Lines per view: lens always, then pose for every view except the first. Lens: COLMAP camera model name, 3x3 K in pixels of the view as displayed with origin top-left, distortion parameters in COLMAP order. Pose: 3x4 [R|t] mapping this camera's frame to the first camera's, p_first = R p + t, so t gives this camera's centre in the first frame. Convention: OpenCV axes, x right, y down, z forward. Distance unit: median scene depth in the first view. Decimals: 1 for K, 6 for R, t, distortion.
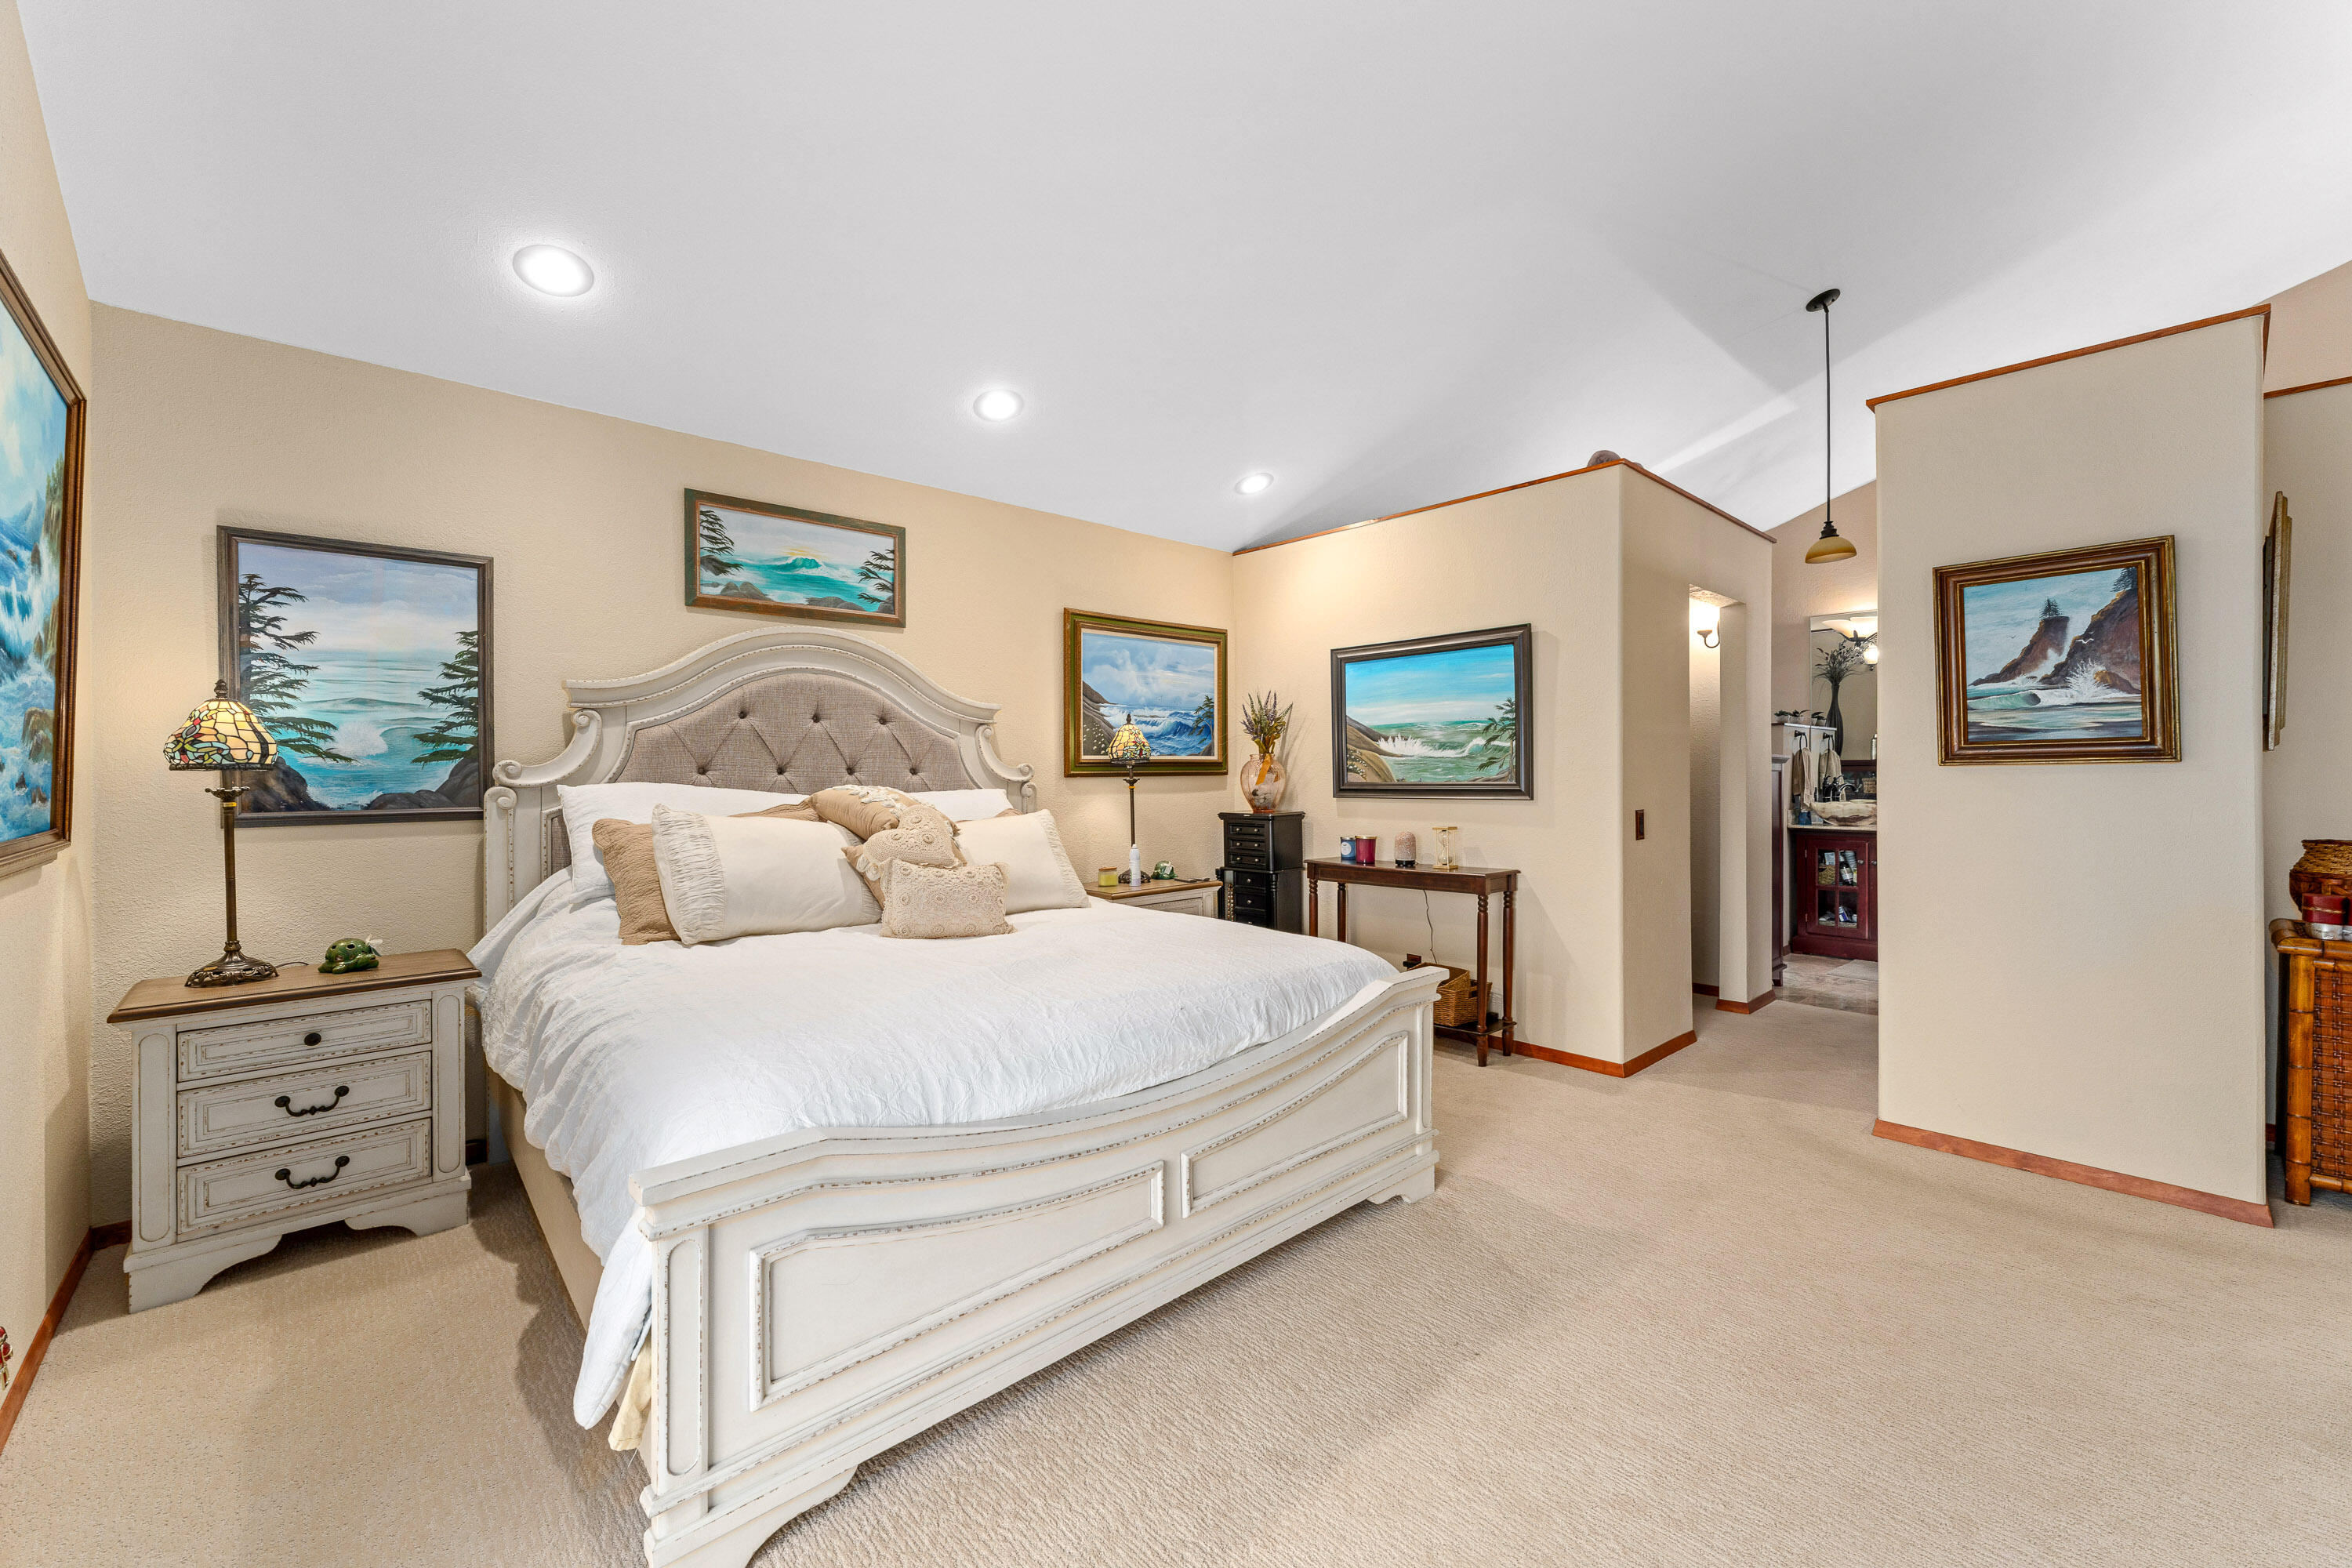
lens RADIAL K [[949.4, 0, 1172.9], [0, 949.4, 774.5], [0, 0, 1]] dist [0.000950, -0.000283]
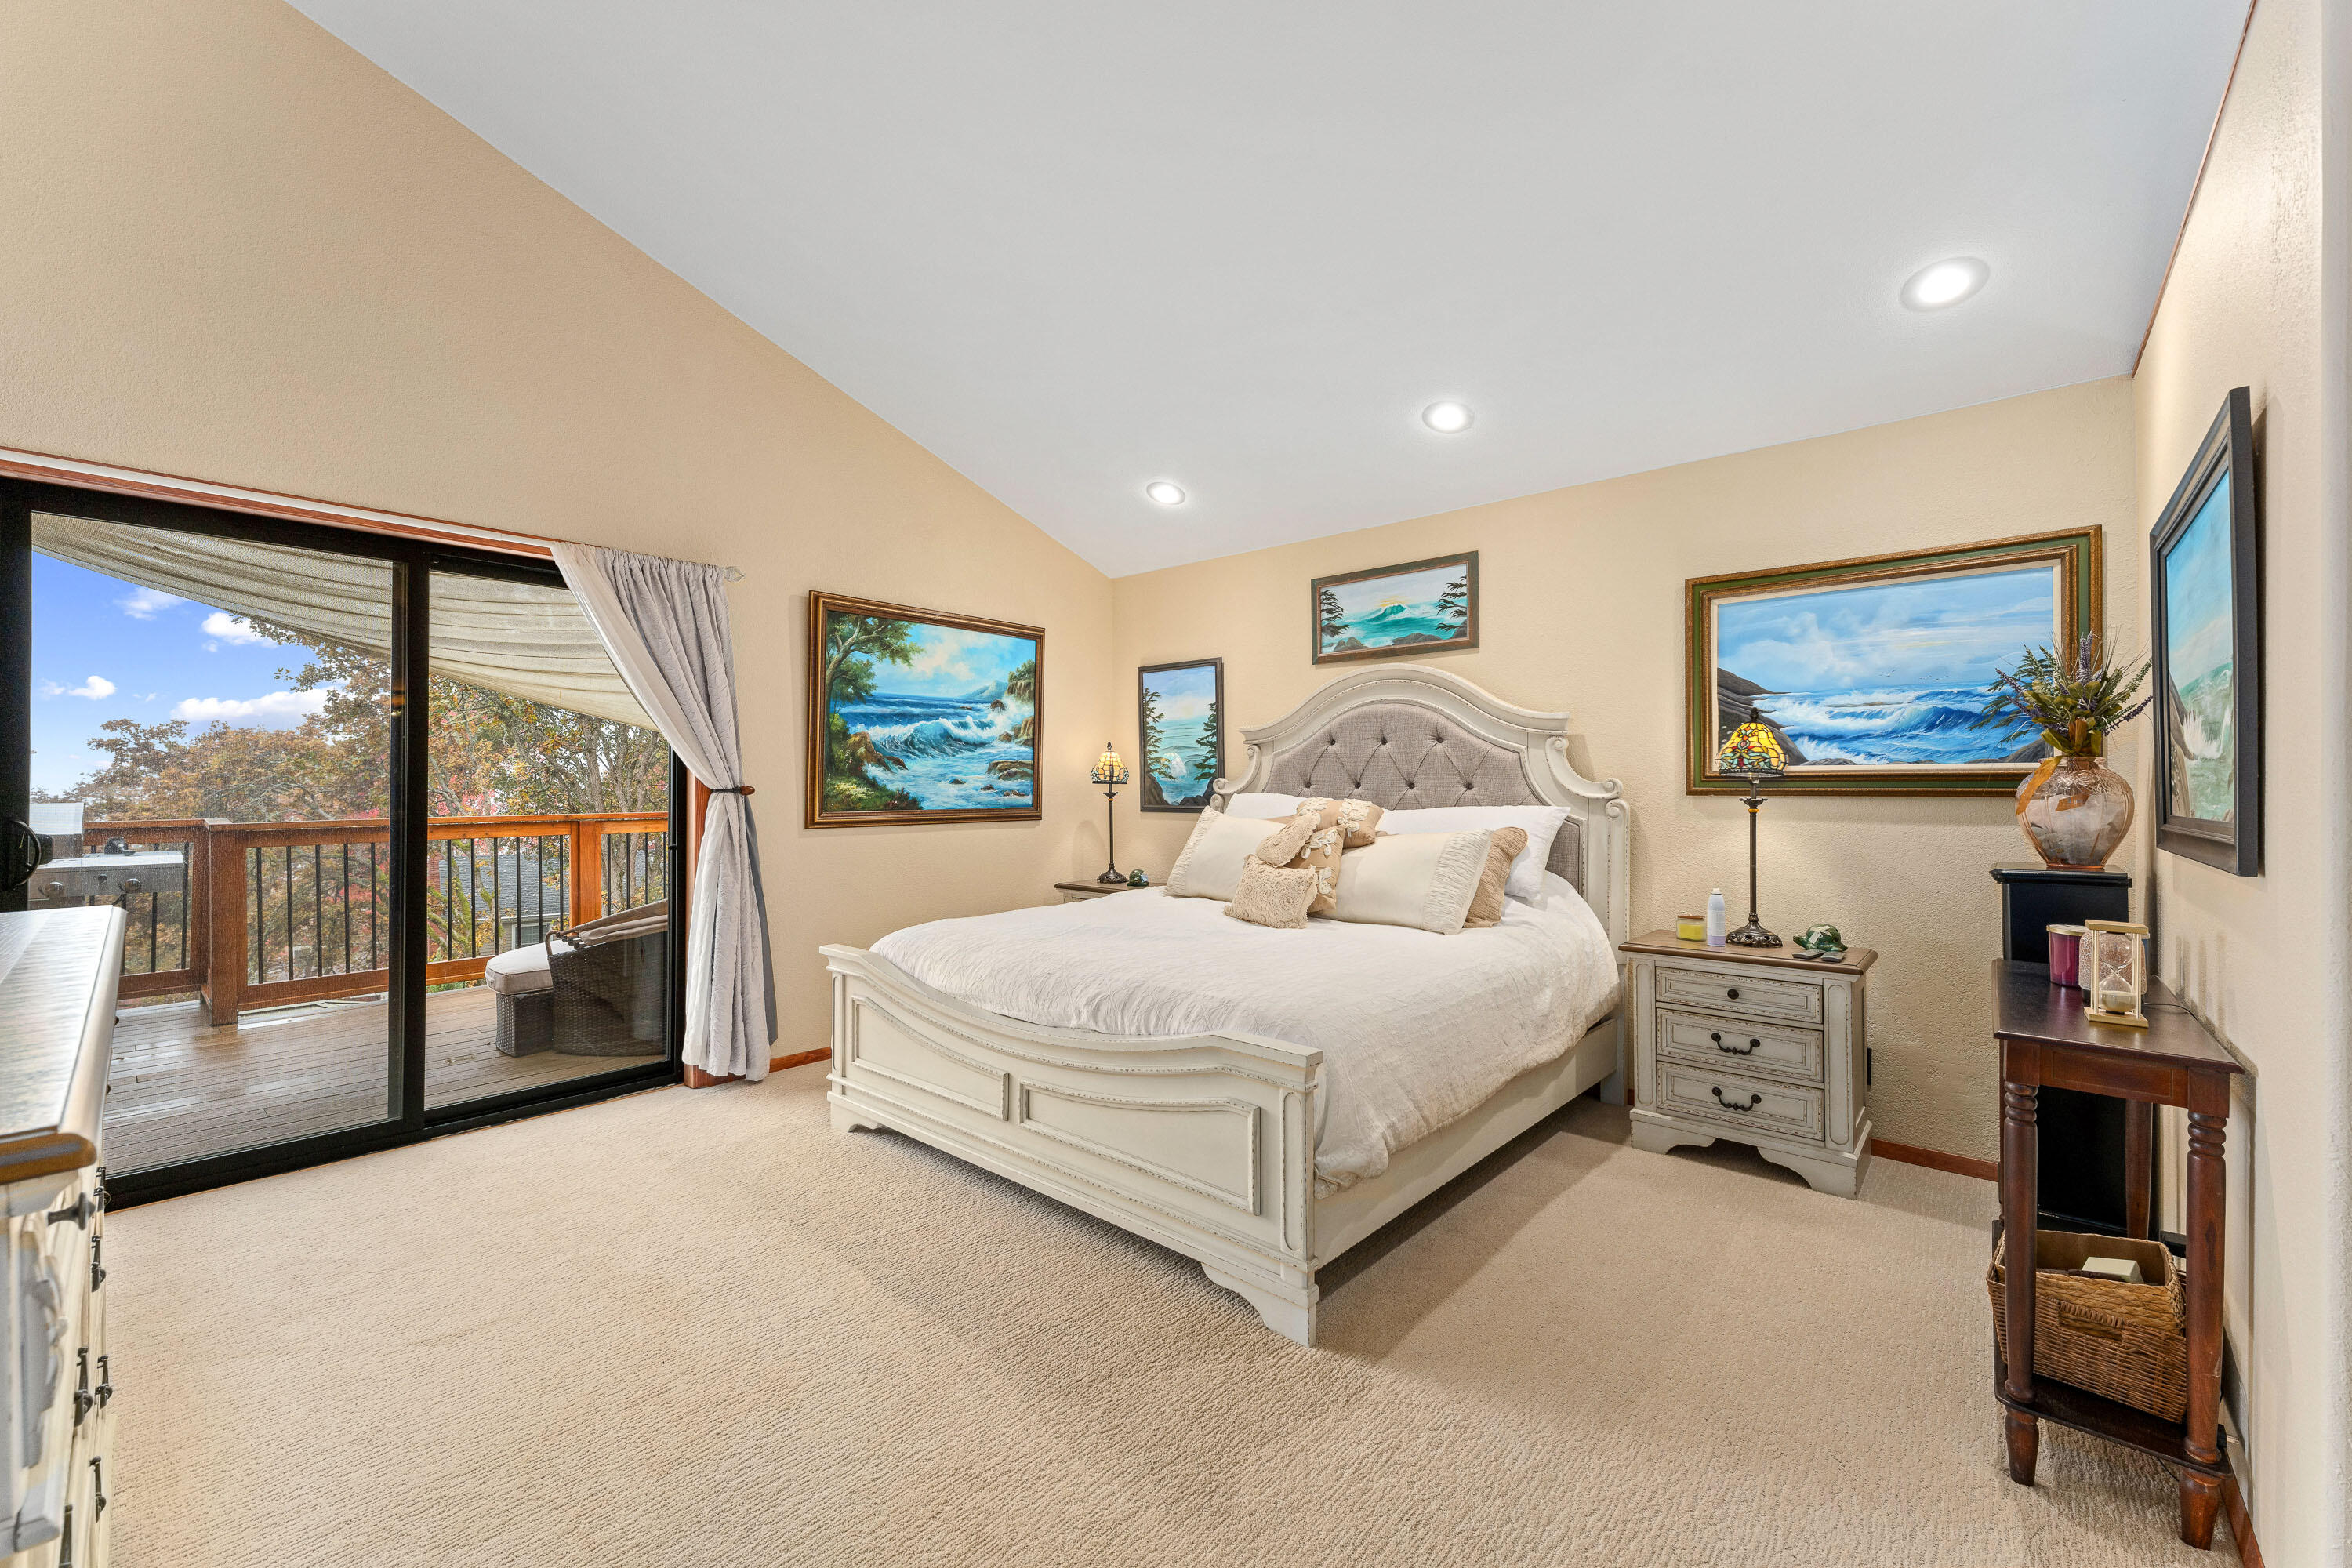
lens RADIAL K [[949.4, 0, 1172.9], [0, 949.4, 774.5], [0, 0, 1]] dist [0.000950, -0.000283]
pose [[0.096290, -0.001406, -0.995352, 0.764680], [-0.000922, 0.999998, -0.001501, -0.015038], [0.995353, 0.001062, 0.096289, 0.608725]]
